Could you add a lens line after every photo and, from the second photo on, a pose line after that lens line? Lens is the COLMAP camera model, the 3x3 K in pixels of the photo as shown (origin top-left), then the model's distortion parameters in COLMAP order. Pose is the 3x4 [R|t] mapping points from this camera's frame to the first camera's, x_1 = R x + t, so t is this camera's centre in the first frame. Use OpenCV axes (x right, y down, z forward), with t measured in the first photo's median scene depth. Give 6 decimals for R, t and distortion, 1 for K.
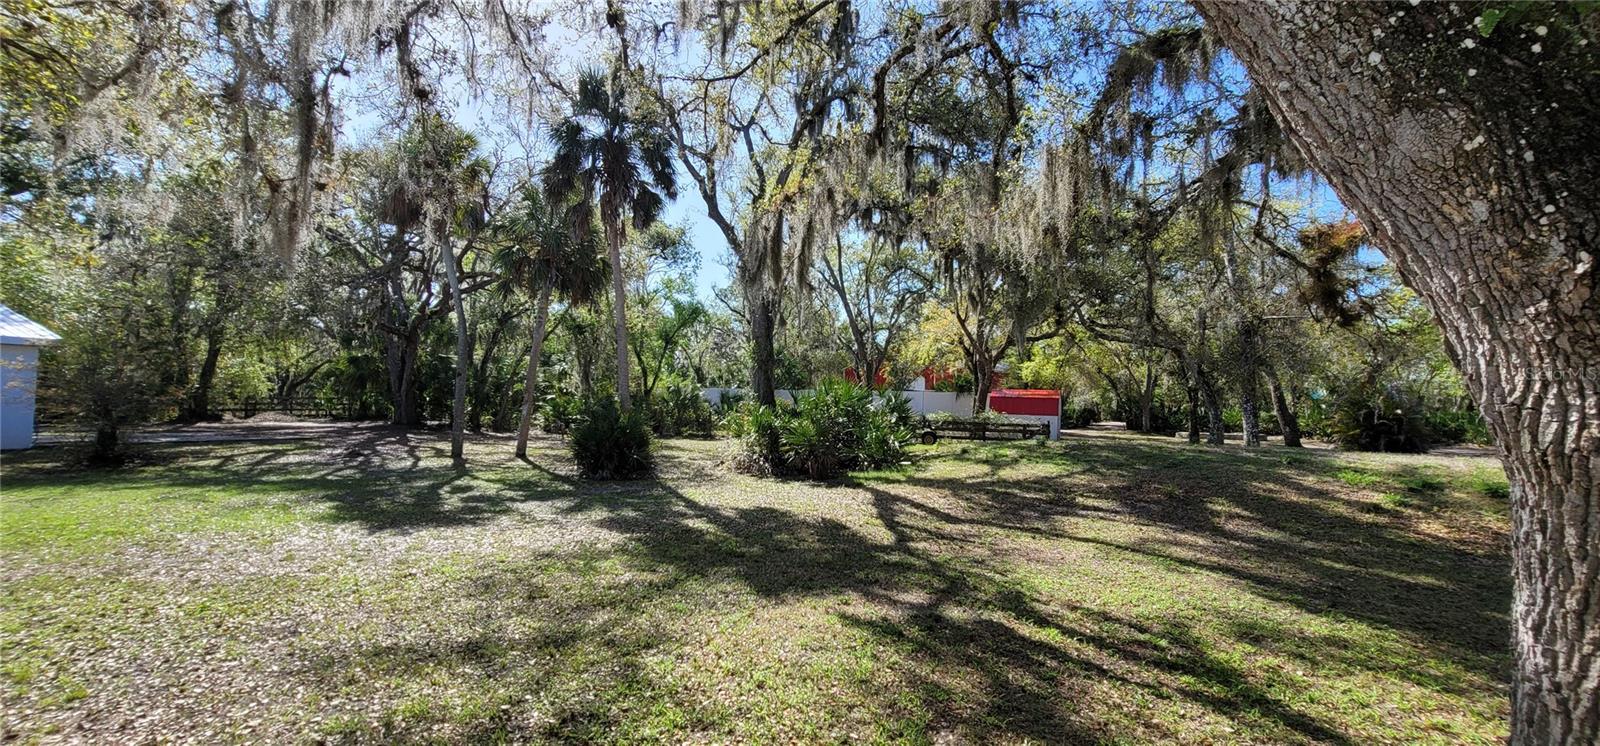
lens RADIAL K [[653.9, 0, 794.9], [0, 653.9, 373.9], [0, 0, 1]] dist [-0.000384, -0.000099]
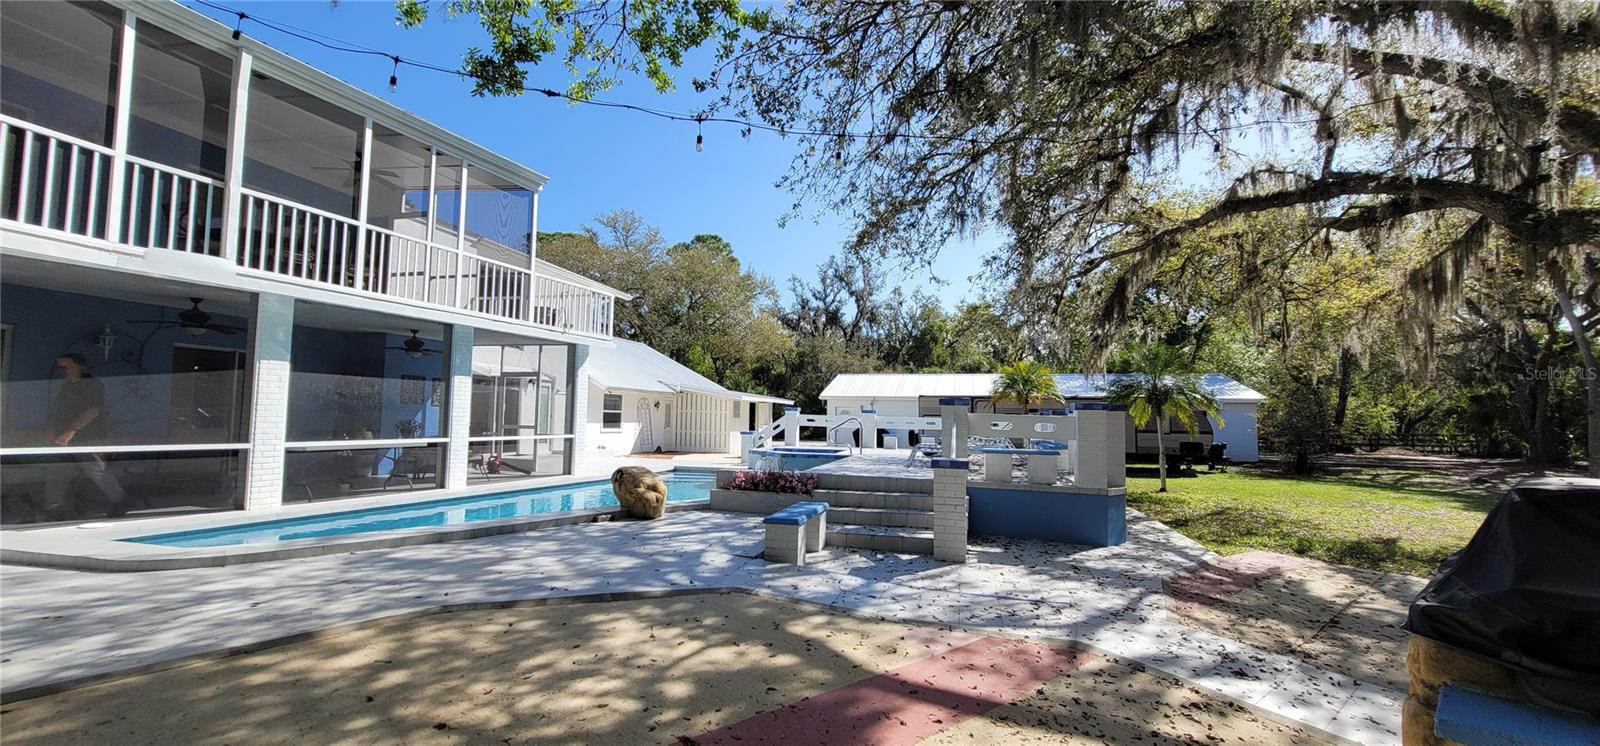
lens RADIAL K [[653.9, 0, 793.0], [0, 653.9, 375.5], [0, 0, 1]] dist [-0.000384, -0.000099]
pose [[0.162468, -0.082985, -0.983218, 0.397139], [0.029223, 0.996425, -0.079271, -0.015478], [0.986281, -0.015854, 0.164312, -0.553673]]
